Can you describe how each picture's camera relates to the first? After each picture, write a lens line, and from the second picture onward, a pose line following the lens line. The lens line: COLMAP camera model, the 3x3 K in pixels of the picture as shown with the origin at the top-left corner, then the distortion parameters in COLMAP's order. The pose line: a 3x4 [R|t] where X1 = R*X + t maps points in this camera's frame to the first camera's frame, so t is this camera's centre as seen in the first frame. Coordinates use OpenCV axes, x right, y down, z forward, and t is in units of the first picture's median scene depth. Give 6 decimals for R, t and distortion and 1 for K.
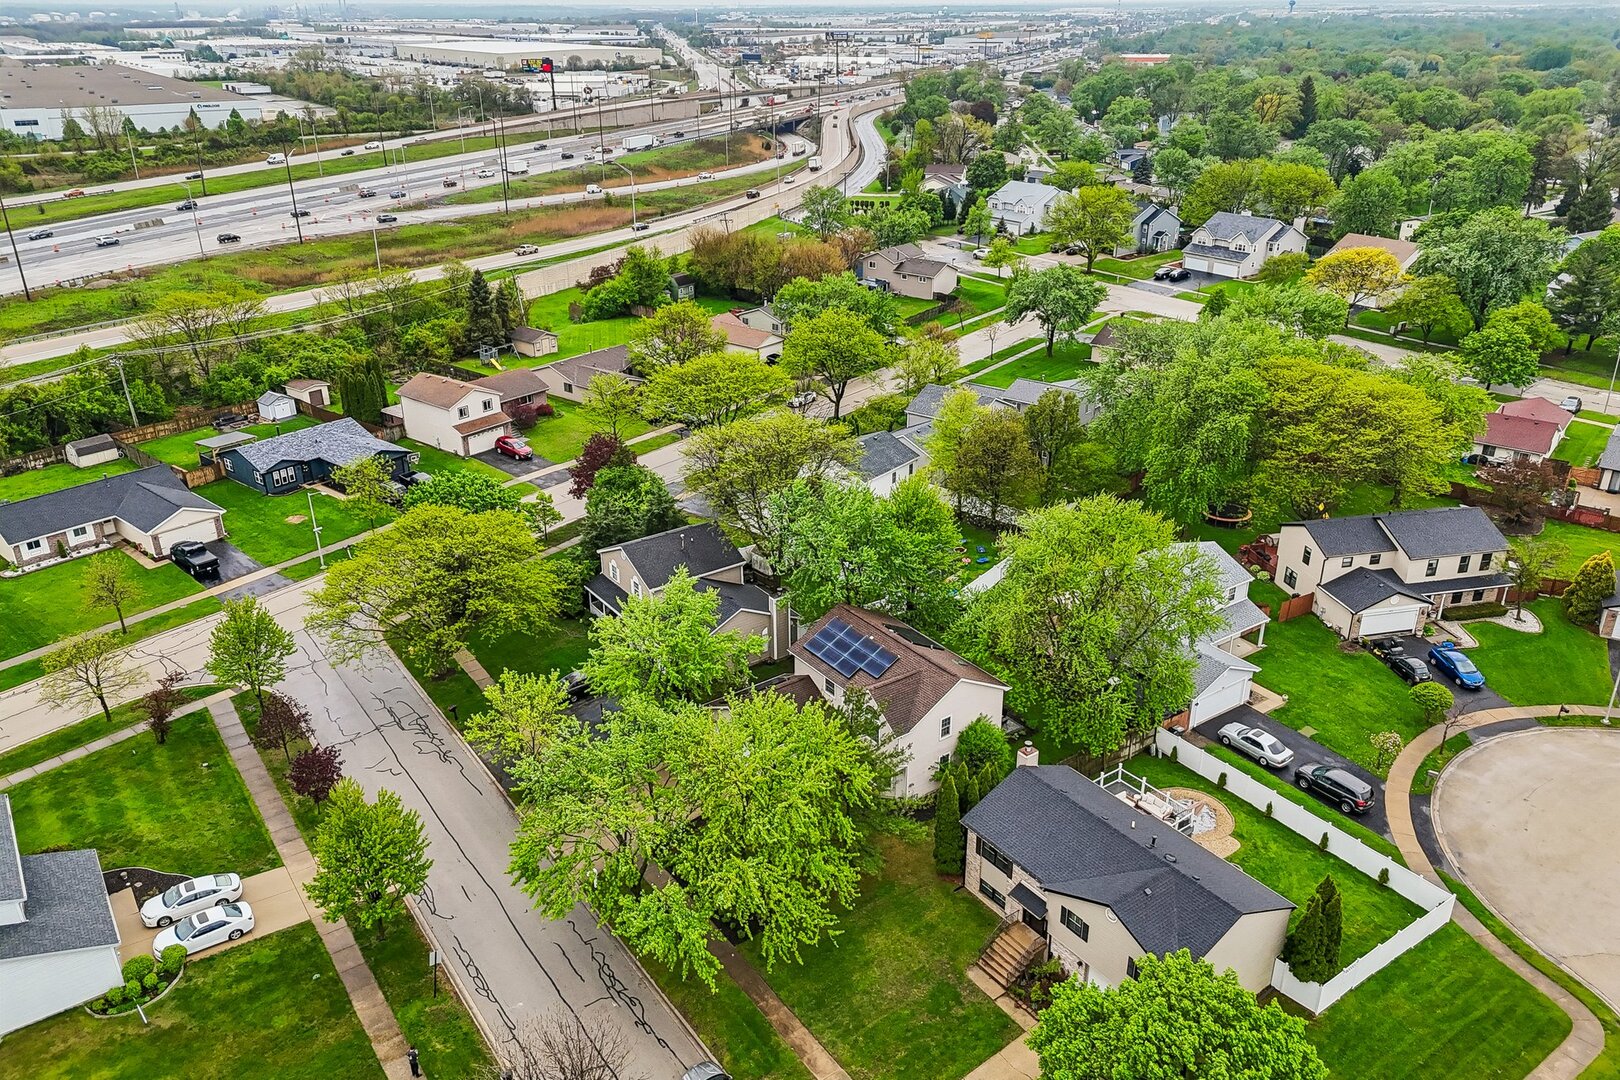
lens RADIAL K [[1187.9, 0, 810.0], [0, 1187.9, 540.0], [0, 0, 1]] dist [0.079644, -0.092054]
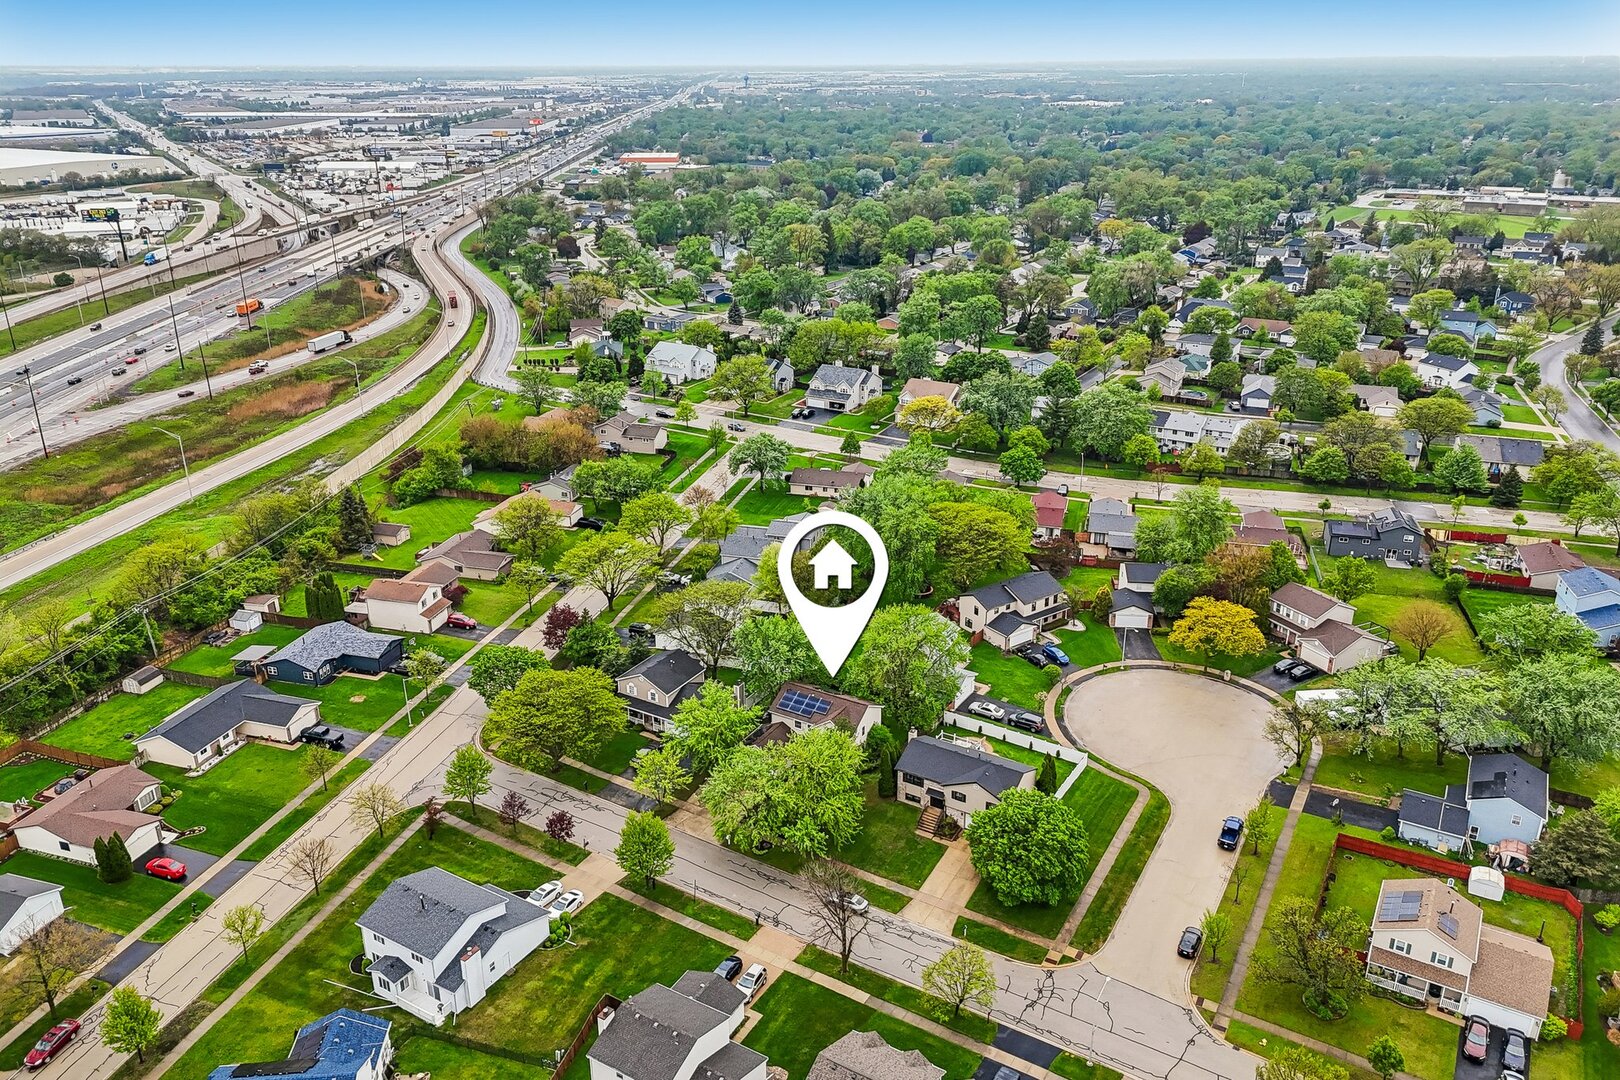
lens RADIAL K [[1187.9, 0, 810.0], [0, 1187.9, 540.0], [0, 0, 1]] dist [0.079644, -0.092054]
pose [[0.918741, -0.147619, 0.366228, -0.545204], [0.163212, 0.986521, -0.011796, -0.128141], [-0.359550, 0.070610, 0.930450, -0.725590]]
